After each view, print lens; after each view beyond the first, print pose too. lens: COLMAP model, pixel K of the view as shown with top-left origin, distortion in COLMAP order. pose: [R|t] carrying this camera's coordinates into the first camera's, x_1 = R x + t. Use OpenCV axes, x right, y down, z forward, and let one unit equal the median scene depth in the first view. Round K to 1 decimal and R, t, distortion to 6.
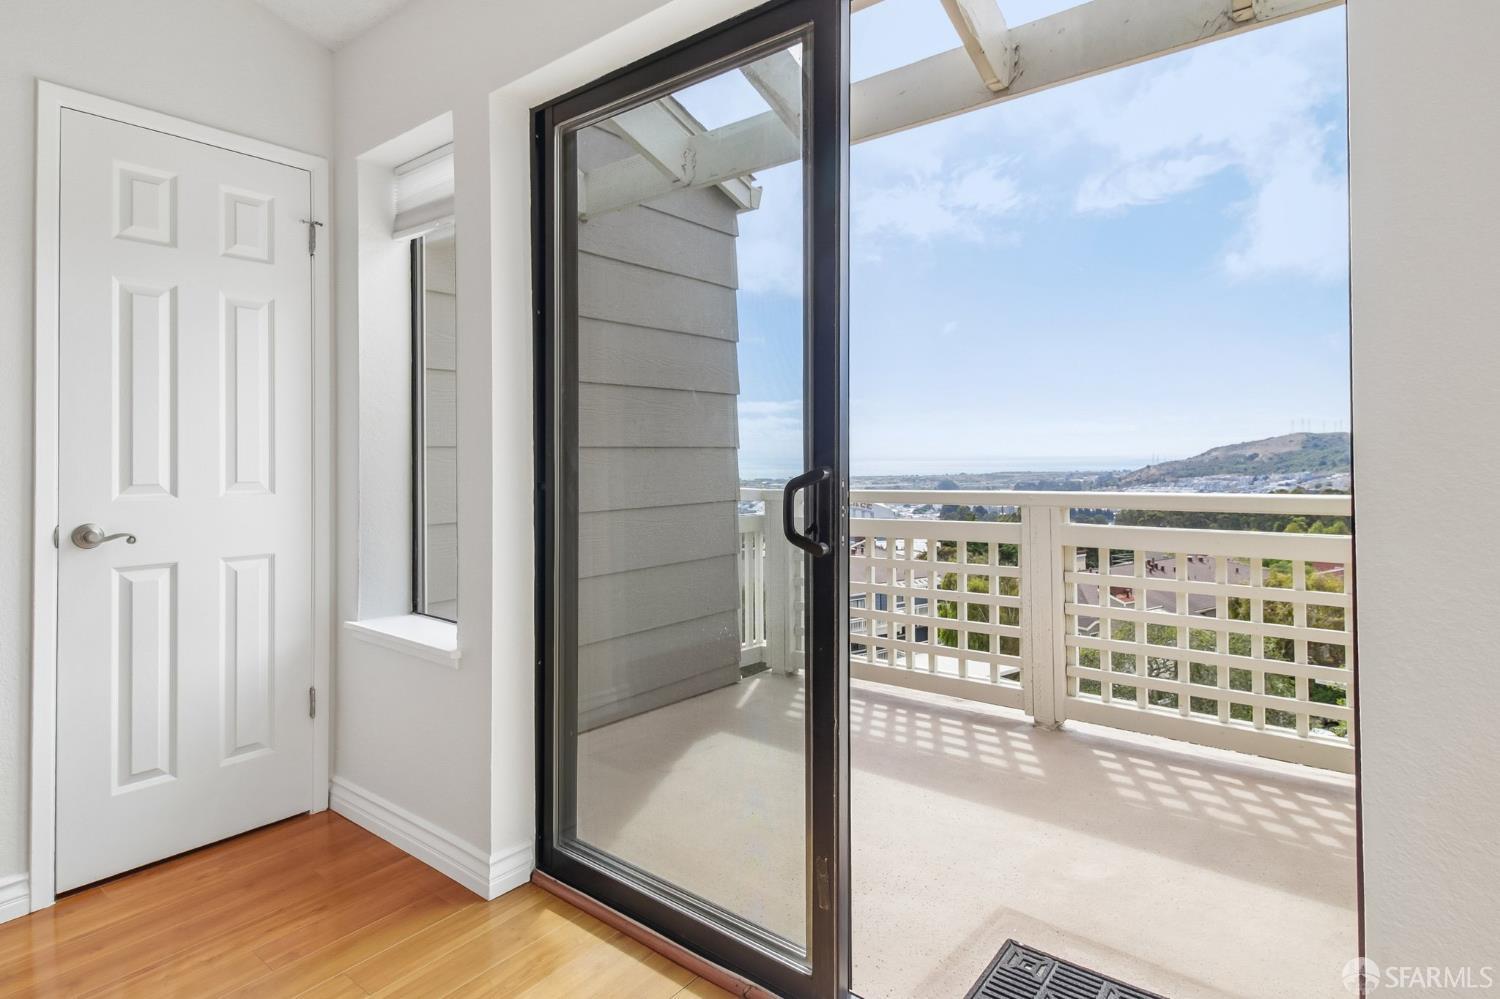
lens RADIAL K [[785.4, 0, 760.5], [0, 785.4, 447.4], [0, 0, 1]] dist [0.000804, -0.001360]
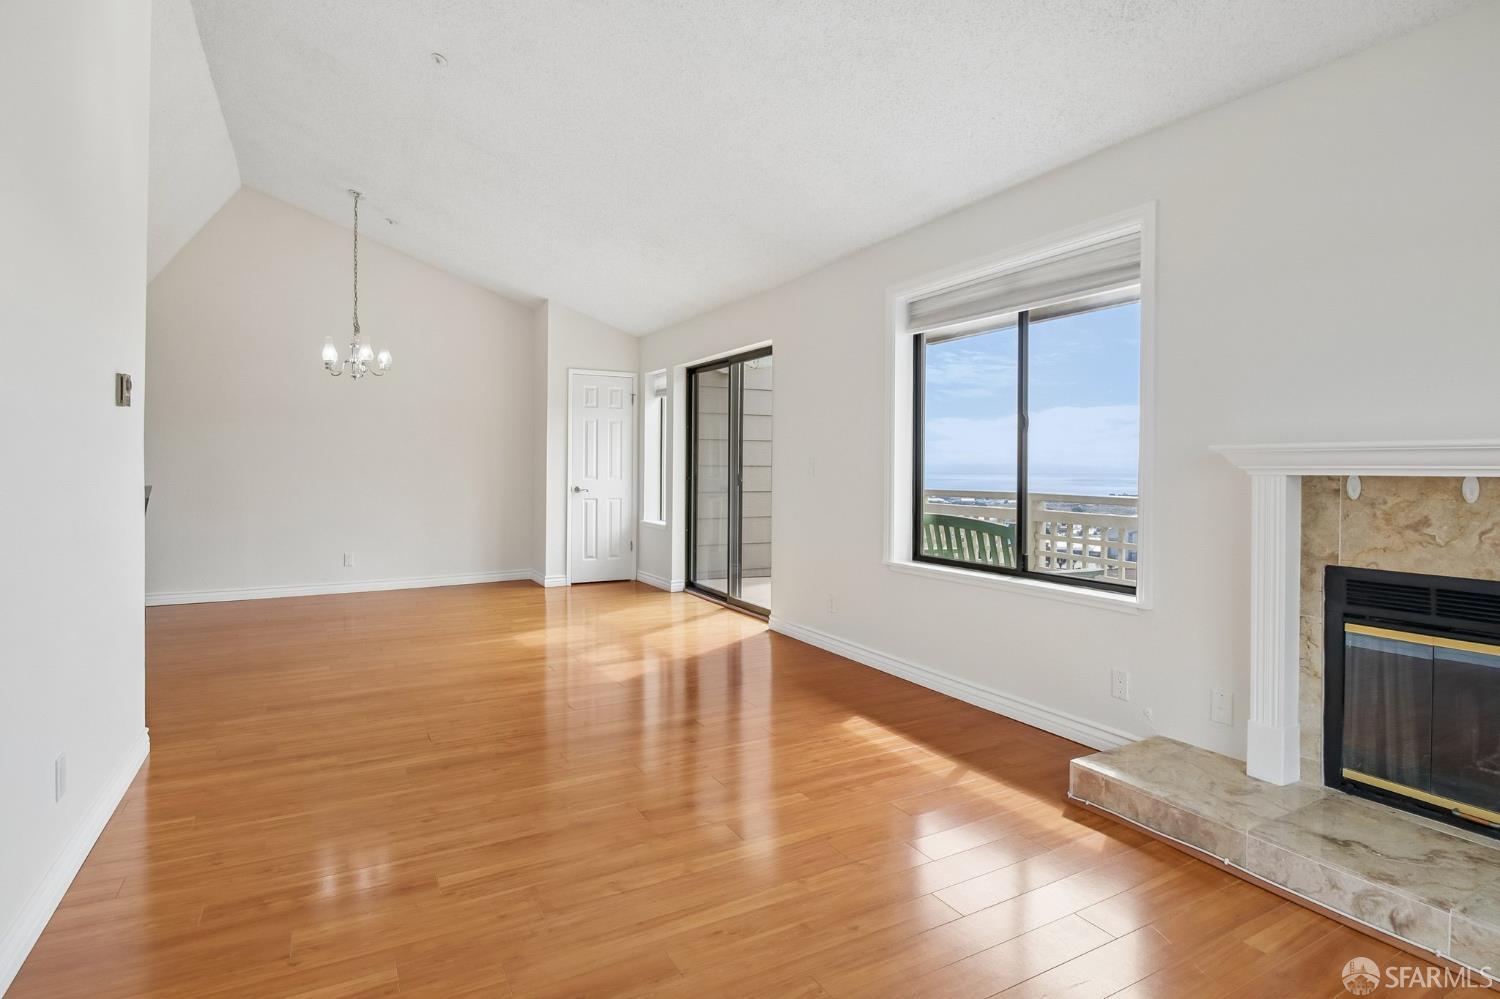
lens RADIAL K [[769.9, 0, 751.4], [0, 769.9, 474.6], [0, 0, 1]] dist [0.003819, -0.011984]
pose [[0.922690, 0.018871, -0.385080, 1.151853], [-0.010498, 0.999661, 0.023836, -0.046744], [0.385399, -0.017950, 0.922575, -1.809796]]
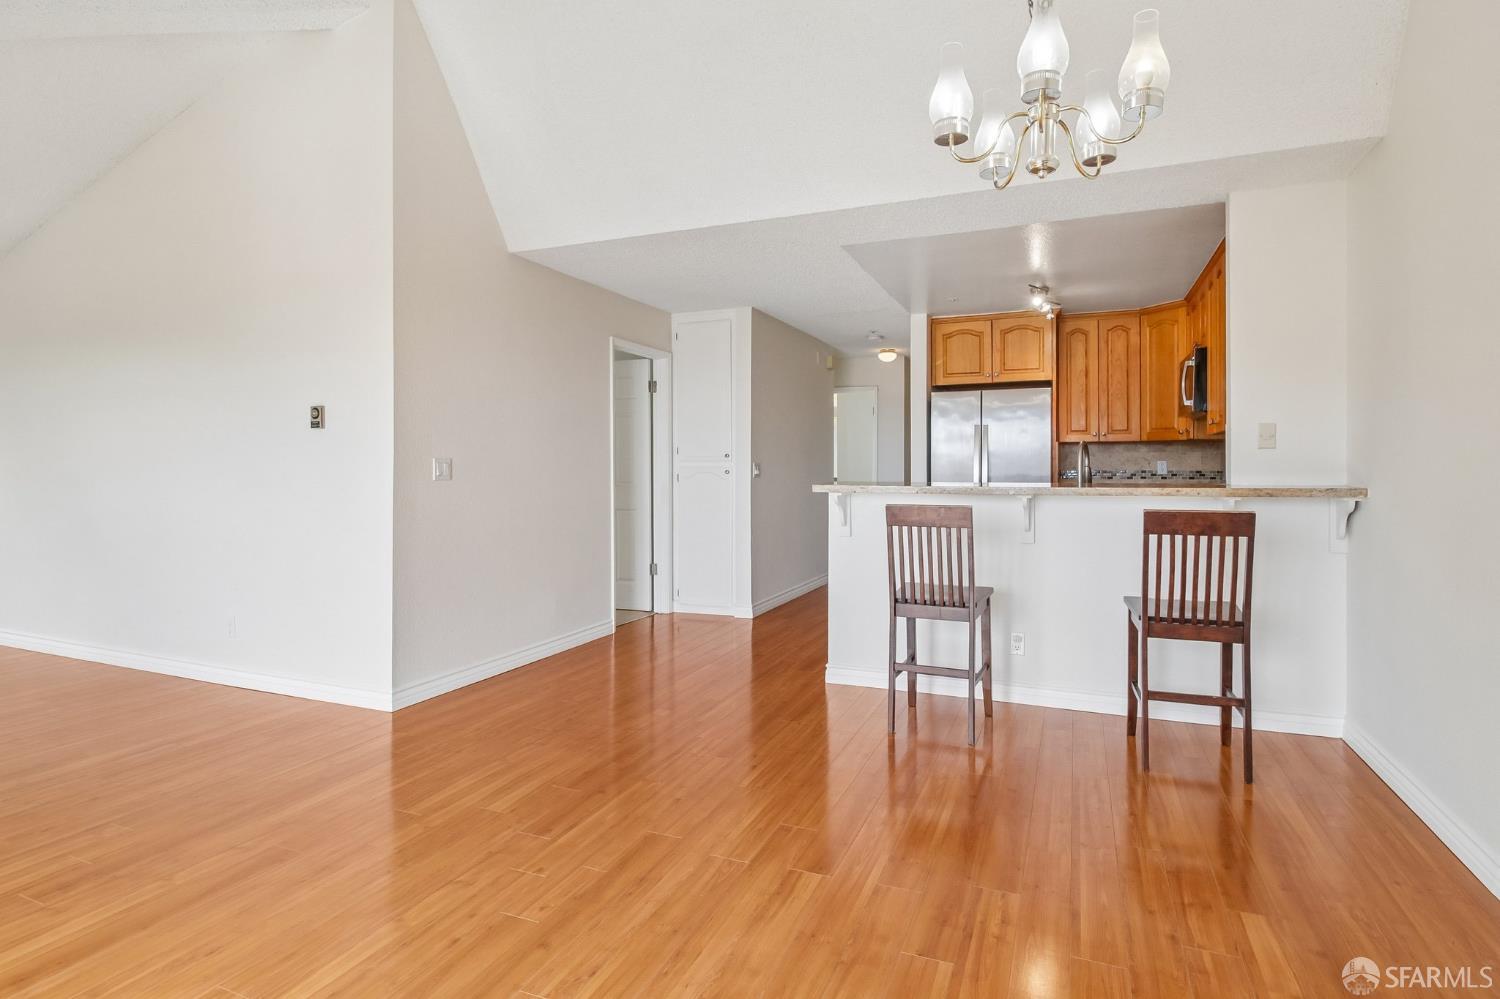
lens RADIAL K [[771.3, 0, 749.9], [0, 771.3, 463.2], [0, 0, 1]] dist [0.003378, -0.012115]
pose [[-0.961544, 0.008831, -0.274507, -0.600377], [0.013945, 0.999764, -0.016685, 0.004830], [0.274295, -0.019871, -0.961440, 0.740297]]
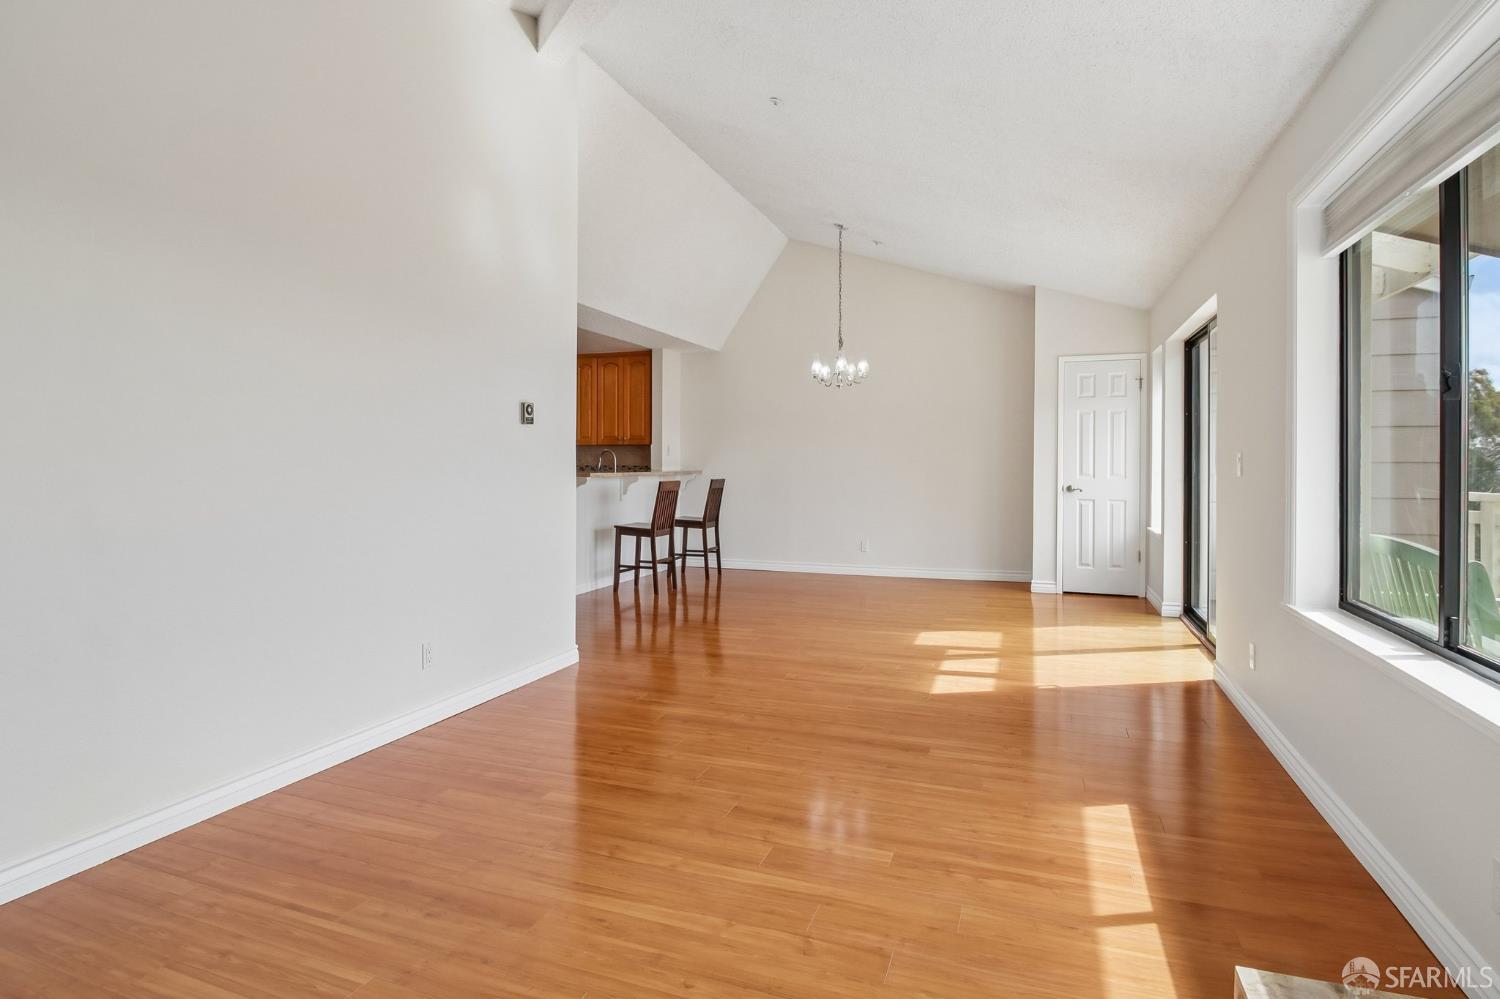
lens RADIAL K [[771.3, 0, 749.9], [0, 771.3, 463.2], [0, 0, 1]] dist [0.003378, -0.012115]
pose [[0.307701, 0.009689, -0.951434, 1.650228], [0.006638, 0.999902, 0.012329, -0.041163], [0.951460, -0.010110, 0.307607, -1.170509]]
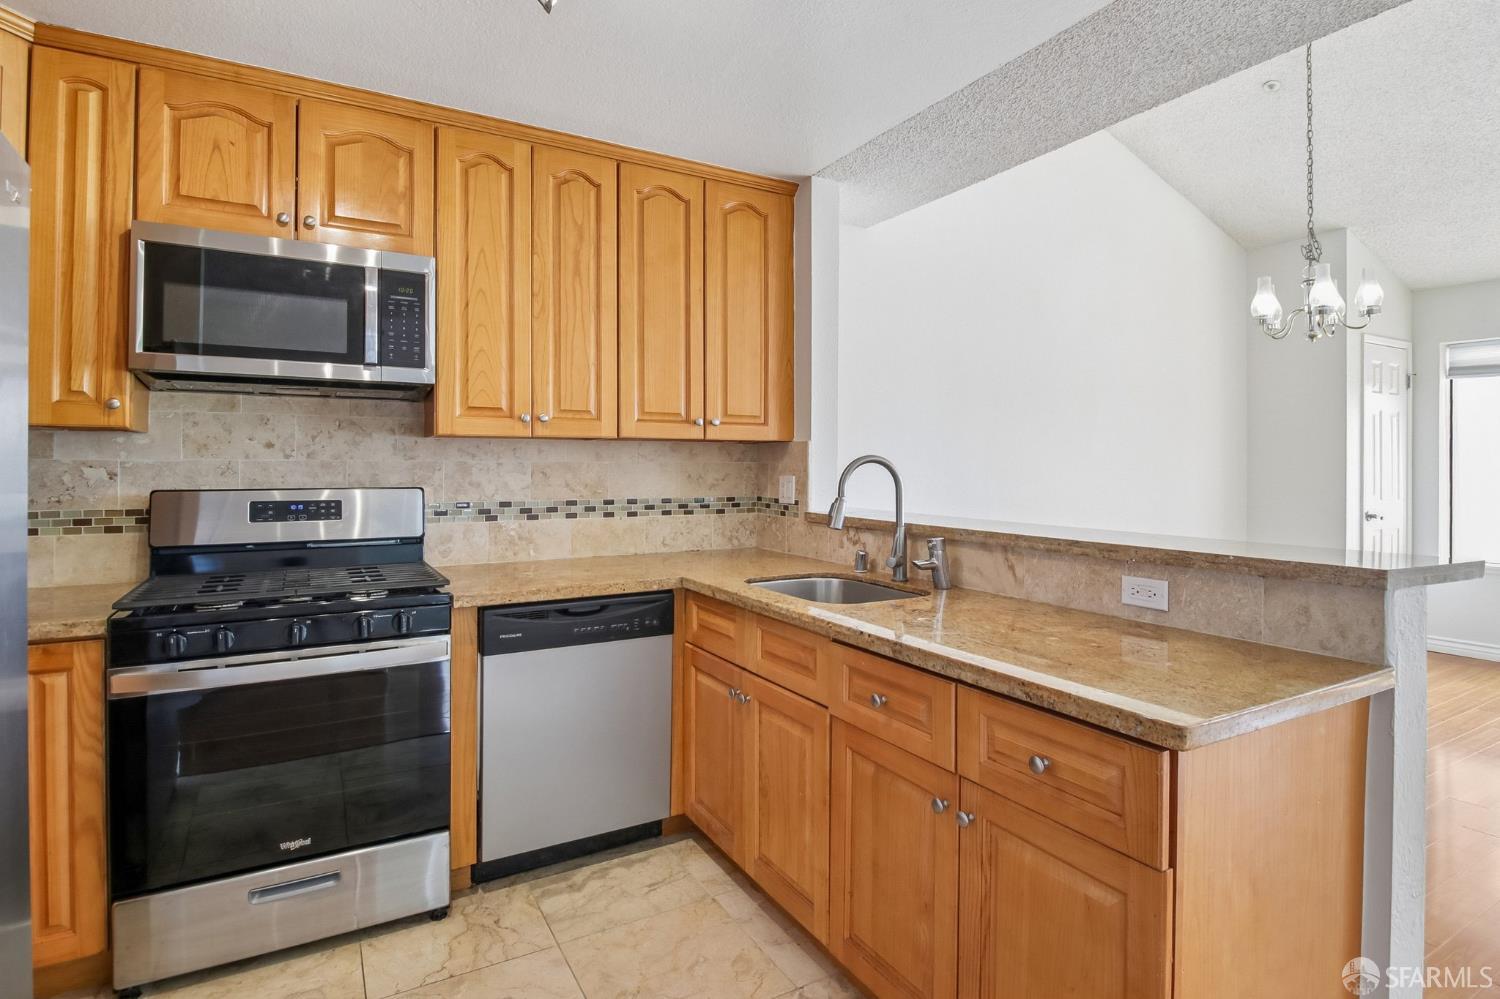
lens RADIAL K [[771.3, 0, 749.9], [0, 771.3, 463.2], [0, 0, 1]] dist [0.003378, -0.012115]
pose [[0.928702, 0.012884, -0.370604, -1.573373], [-0.007824, 0.999855, 0.015153, -0.065621], [0.370746, -0.011174, 0.928667, -1.741733]]
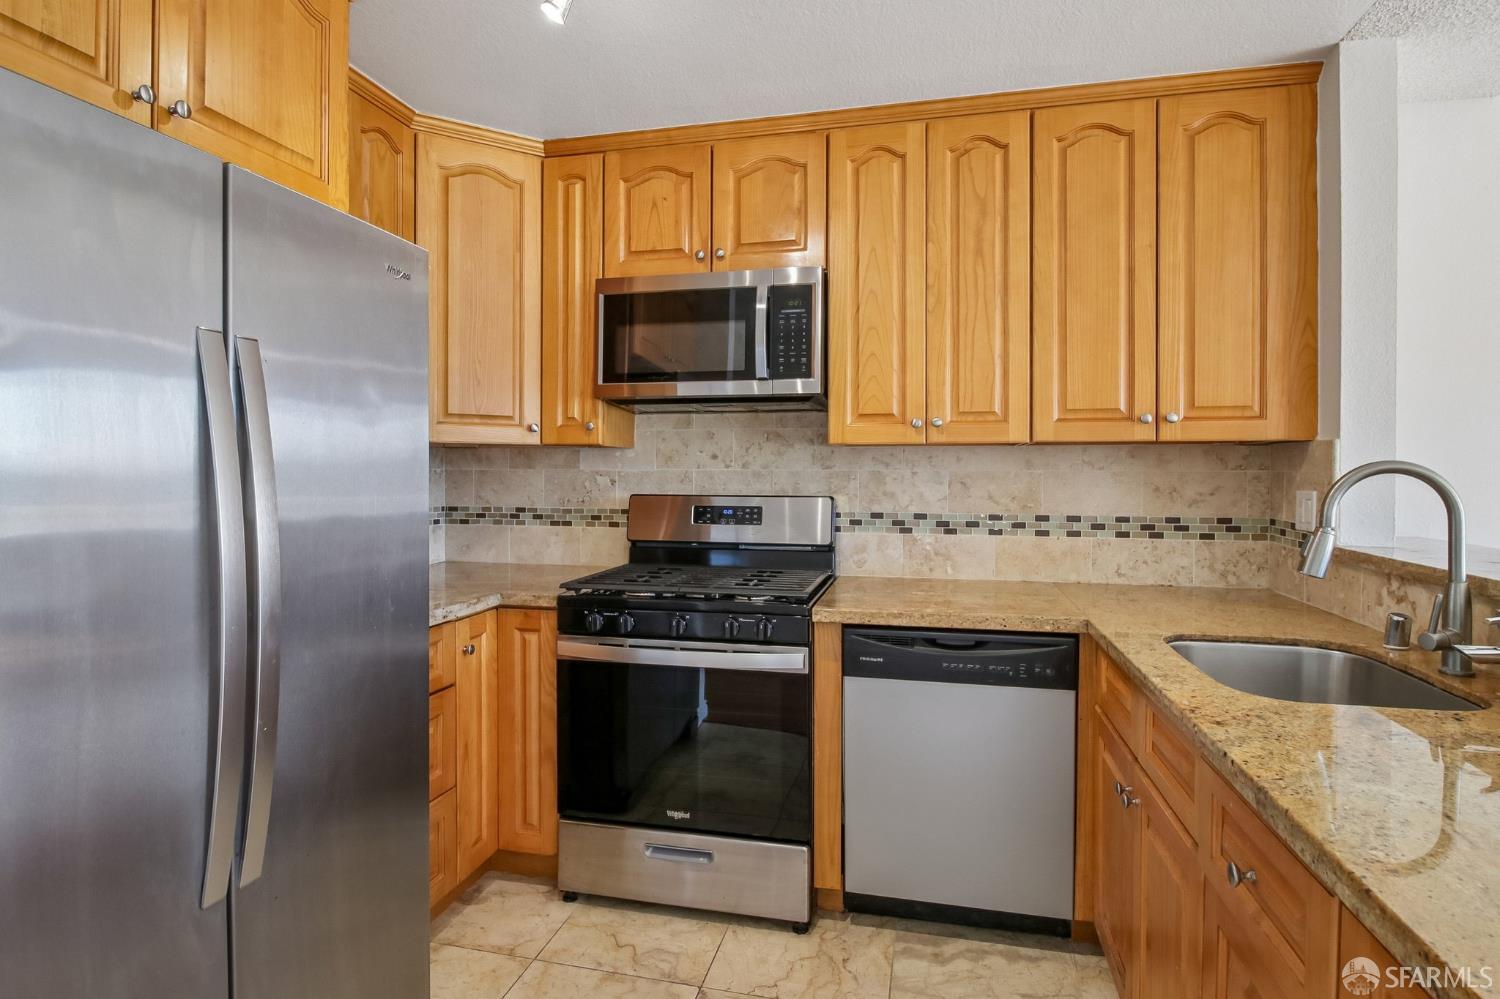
lens RADIAL K [[769.9, 0, 751.4], [0, 769.9, 474.6], [0, 0, 1]] dist [0.003819, -0.011984]
pose [[0.428096, 0.018671, -0.903540, -1.470015], [0.006111, 0.999704, 0.023554, -0.068768], [0.903713, -0.015605, 0.427855, -1.483511]]
